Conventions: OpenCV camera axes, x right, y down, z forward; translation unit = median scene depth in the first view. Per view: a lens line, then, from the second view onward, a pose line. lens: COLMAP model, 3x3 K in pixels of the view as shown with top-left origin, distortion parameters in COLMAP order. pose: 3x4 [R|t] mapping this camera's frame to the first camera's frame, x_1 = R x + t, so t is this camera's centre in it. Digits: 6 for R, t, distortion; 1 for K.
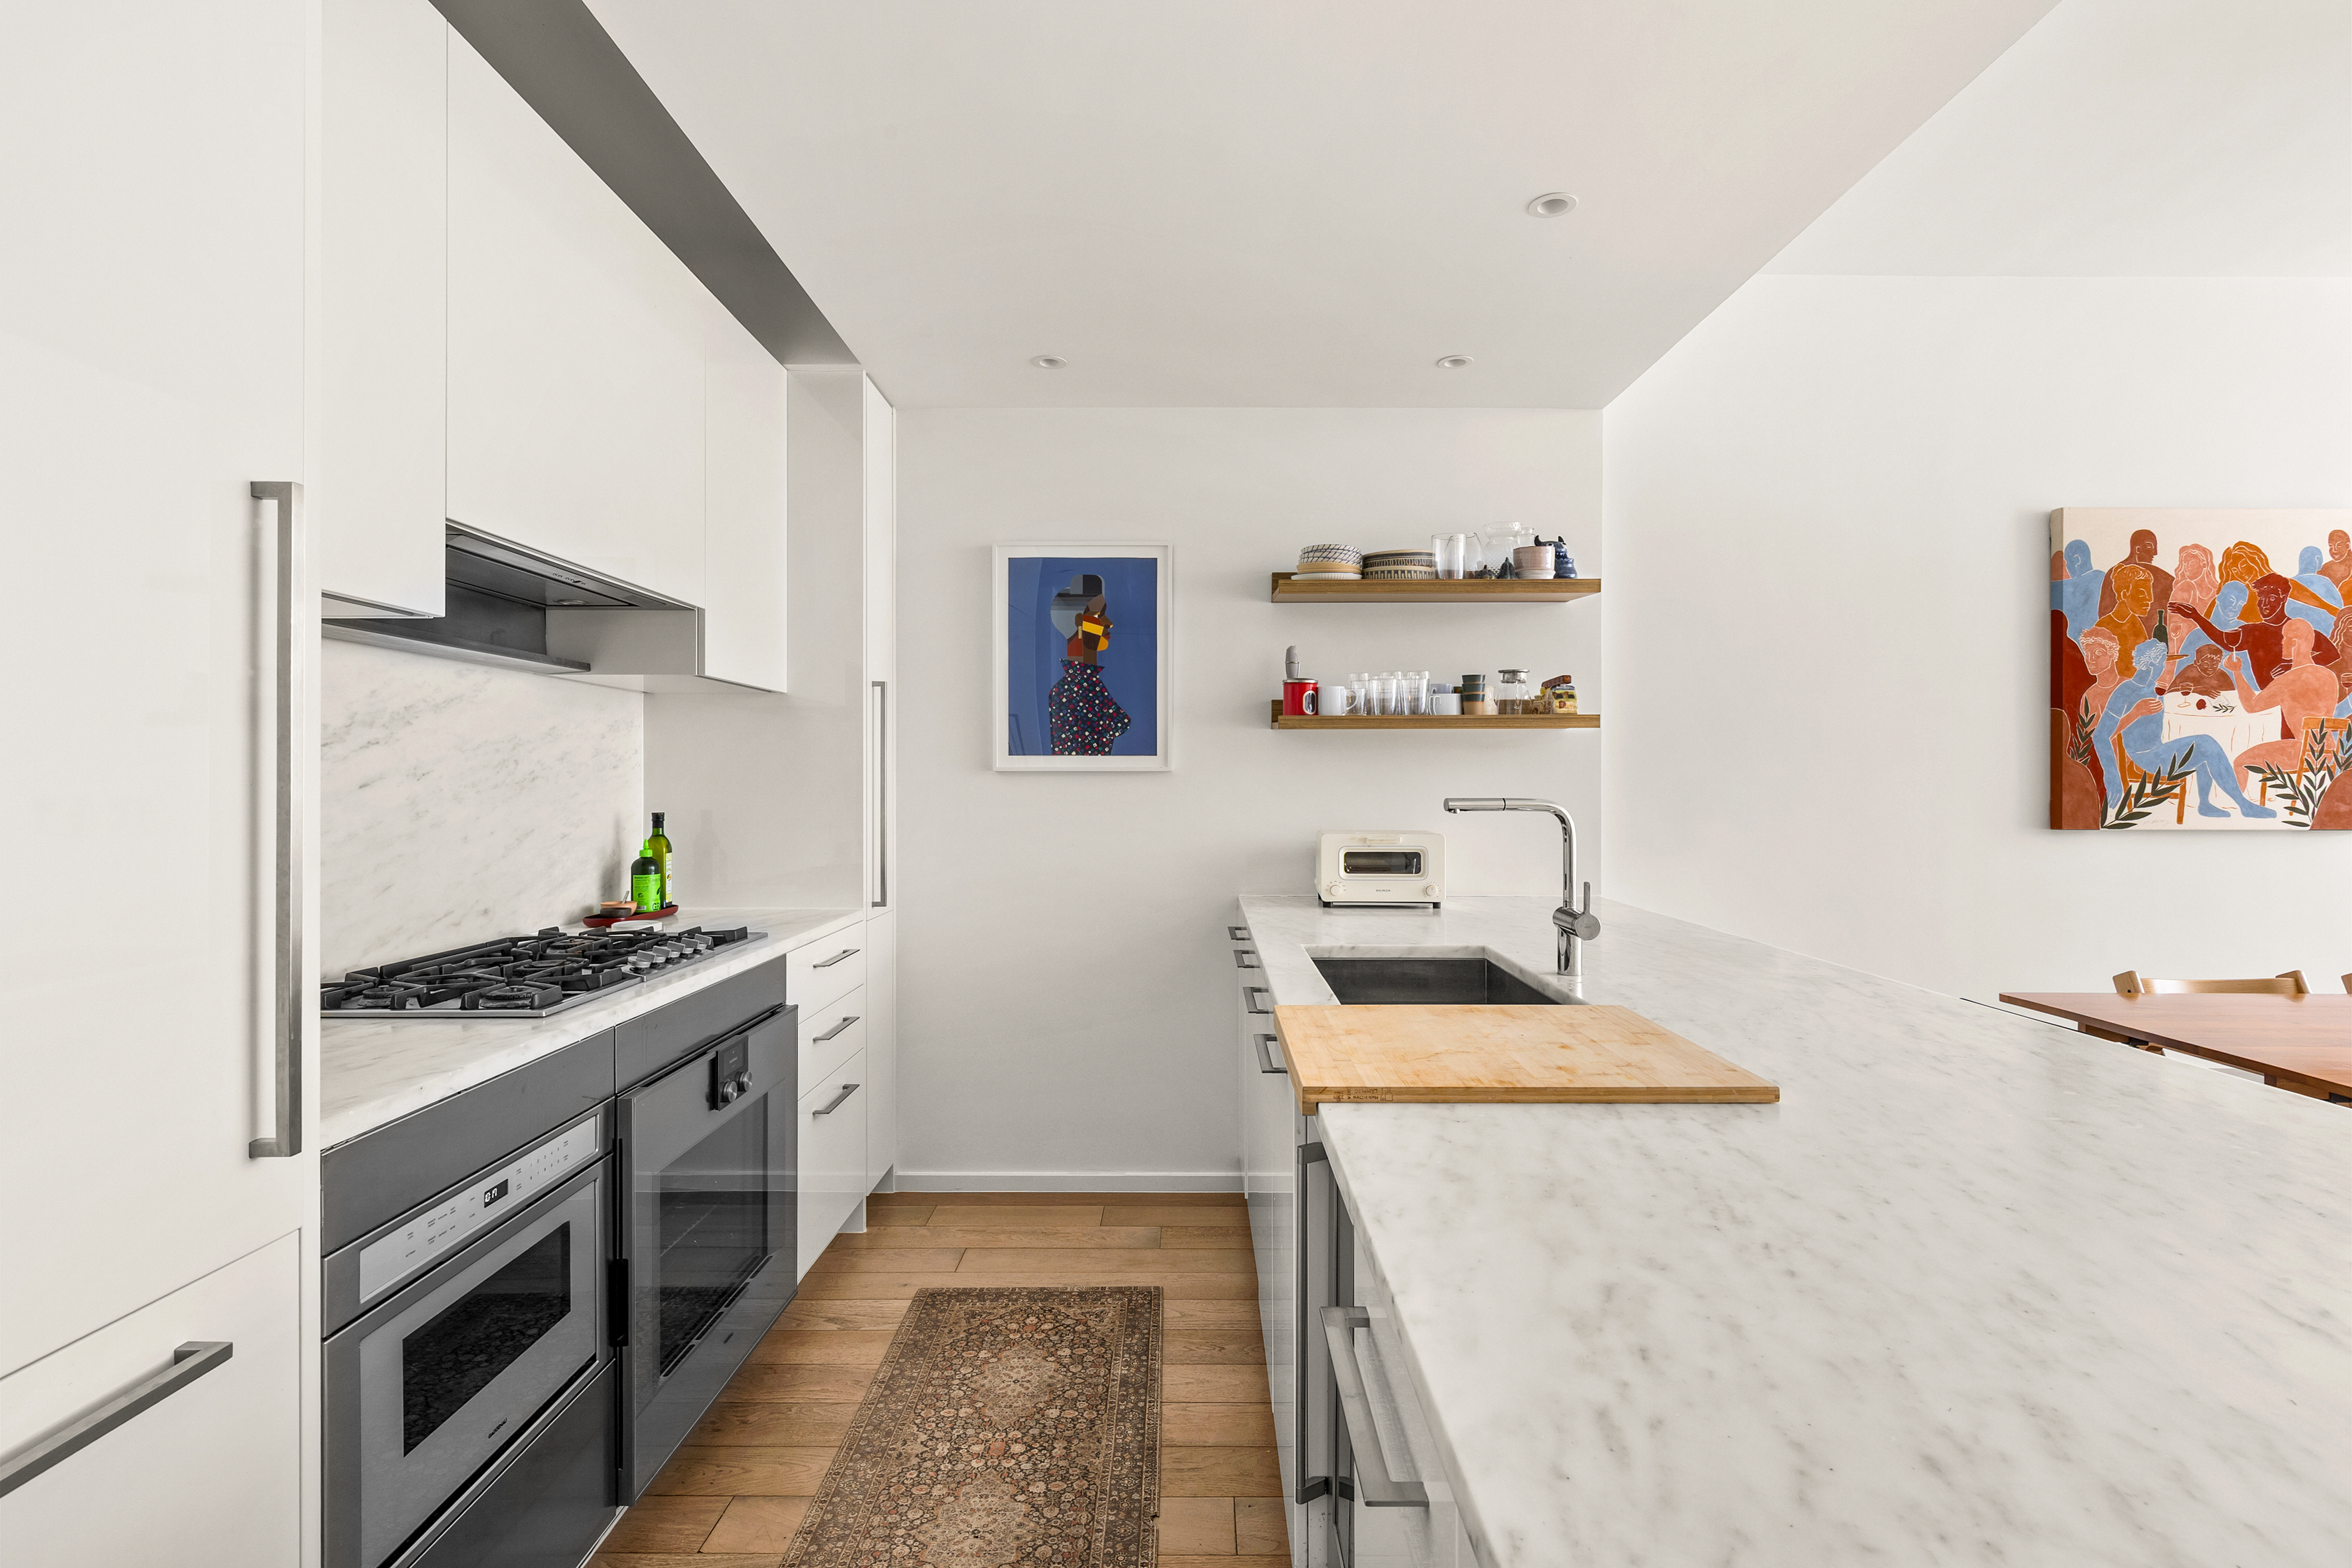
lens RADIAL K [[1141.4, 0, 1180.7], [0, 1141.4, 780.7], [0, 0, 1]] dist [0.000753, 0.000628]
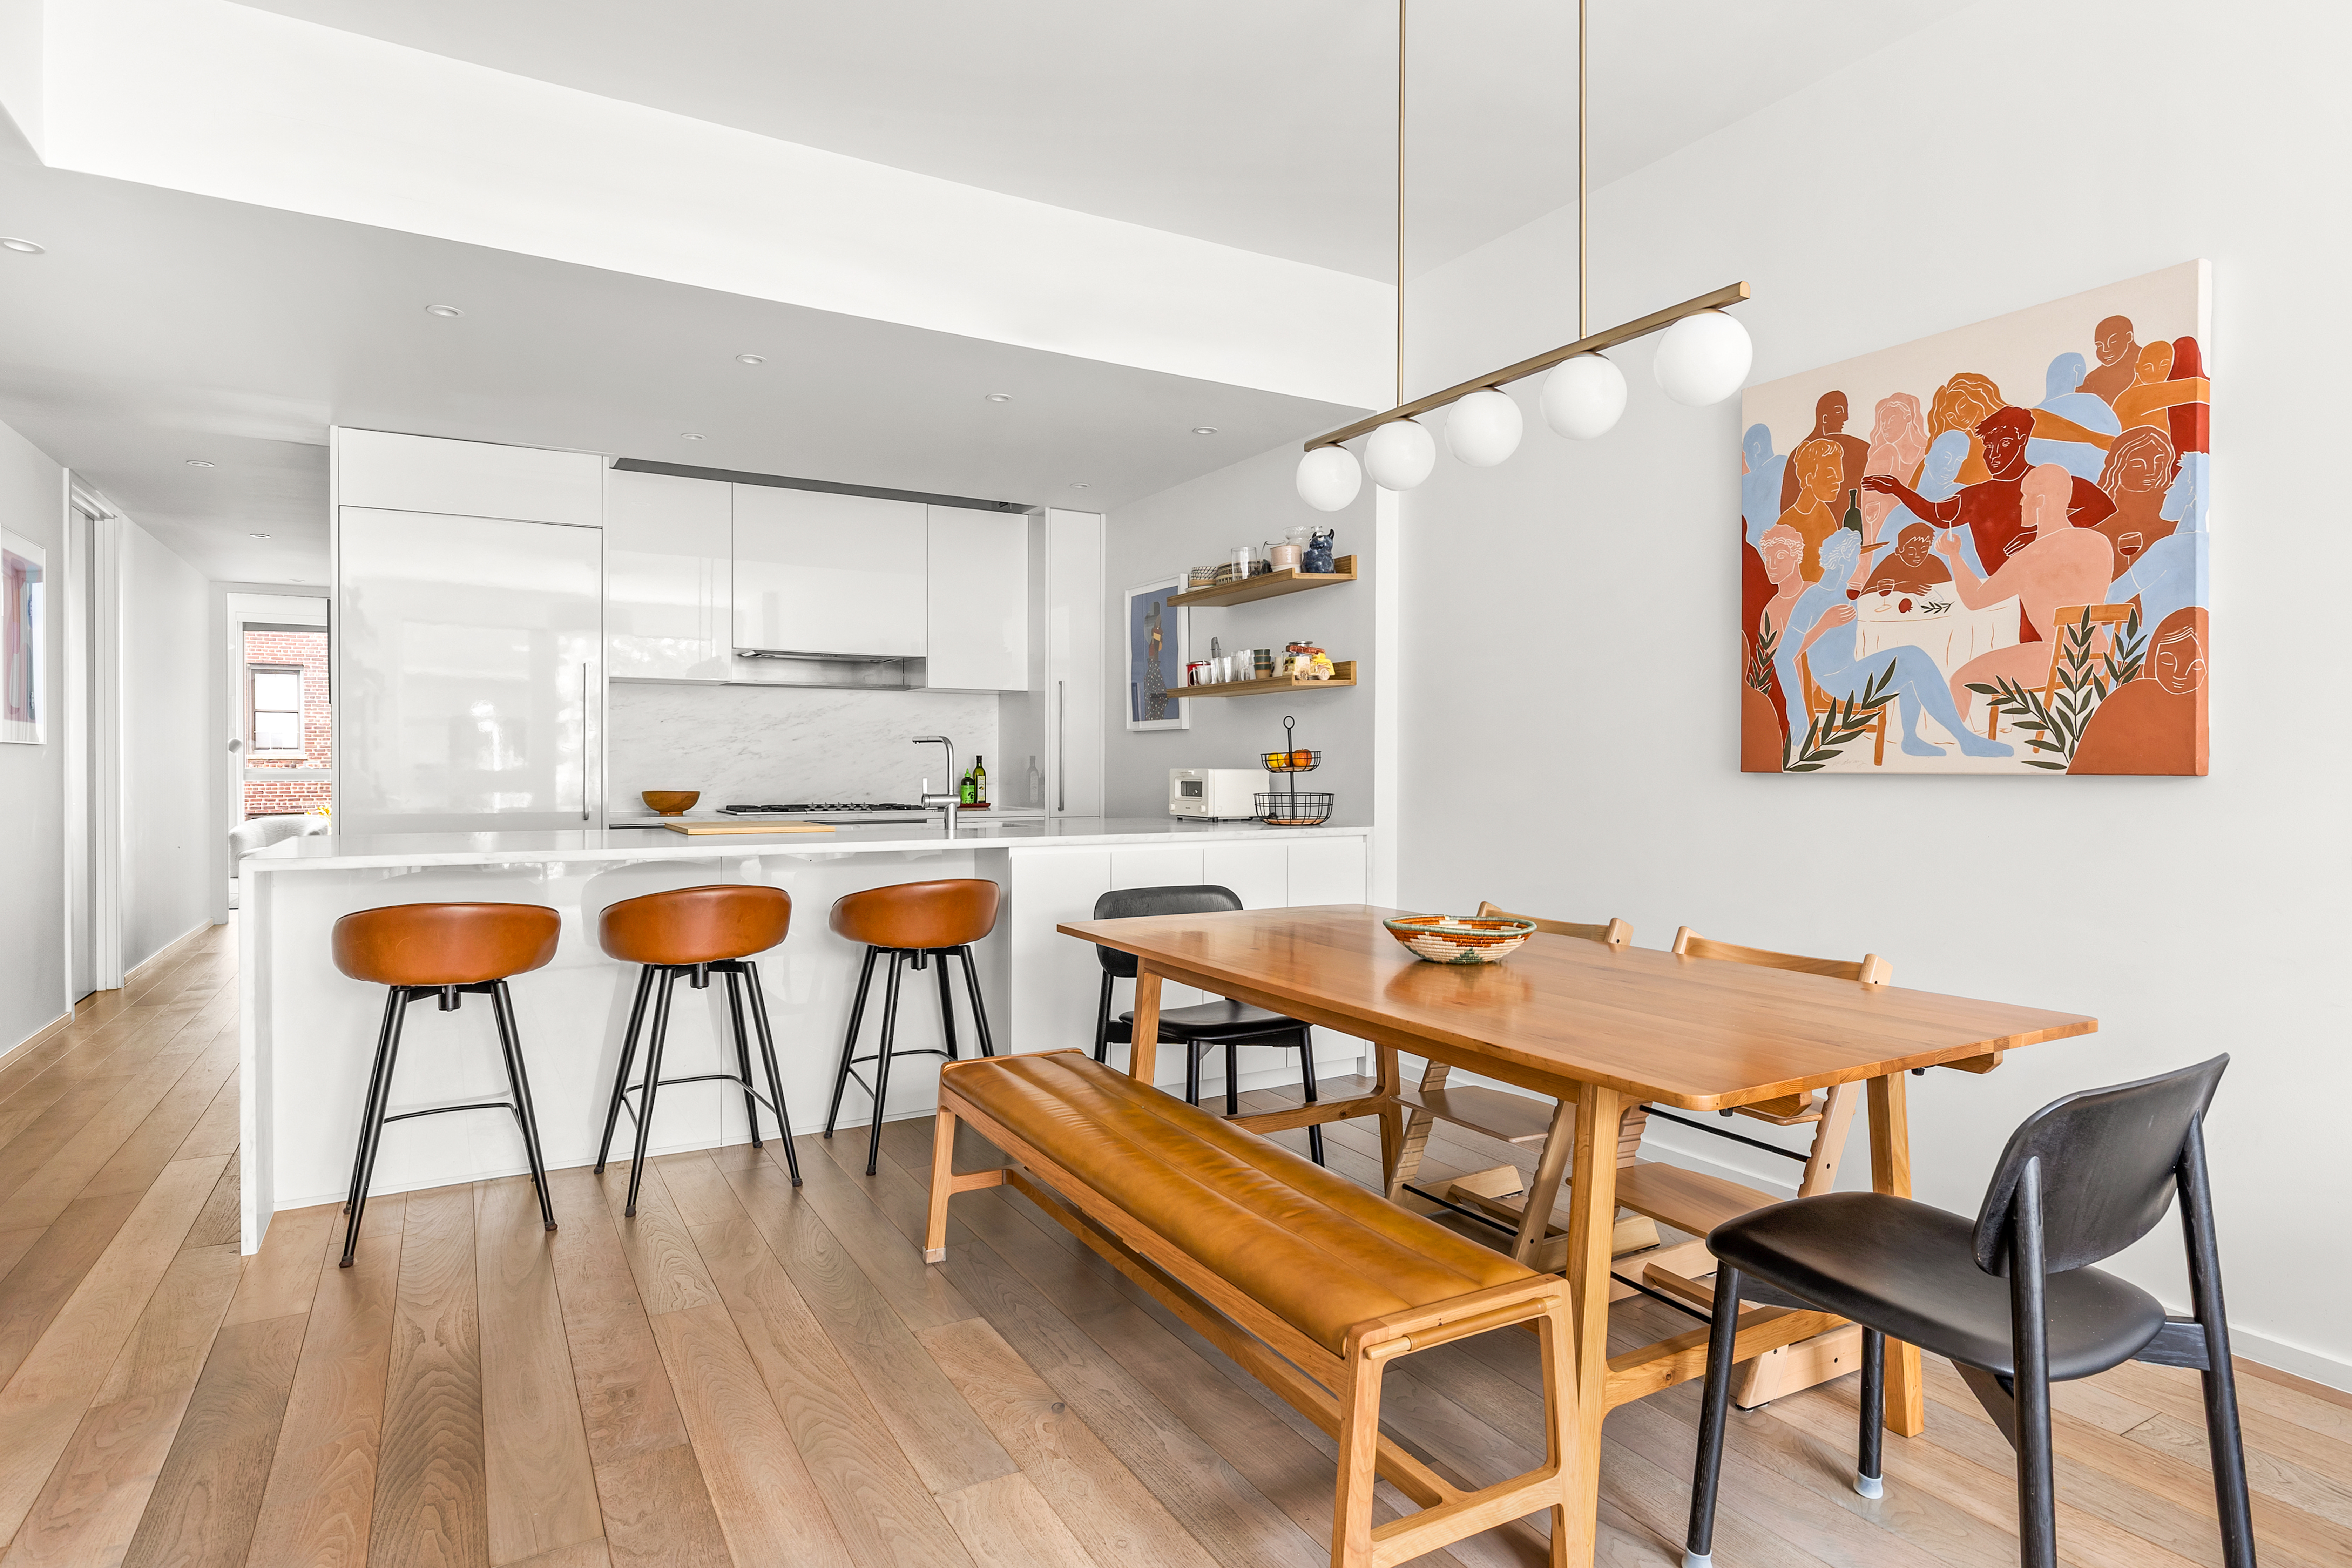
lens RADIAL K [[1297.0, 0, 1177.8], [0, 1297.0, 775.8], [0, 0, 1]] dist [-0.001055, -0.000267]
pose [[0.486295, 0.006898, -0.873767, 1.404110], [-0.000600, 0.999971, 0.007561, 0.038595], [0.873794, -0.003153, 0.486285, 0.170278]]
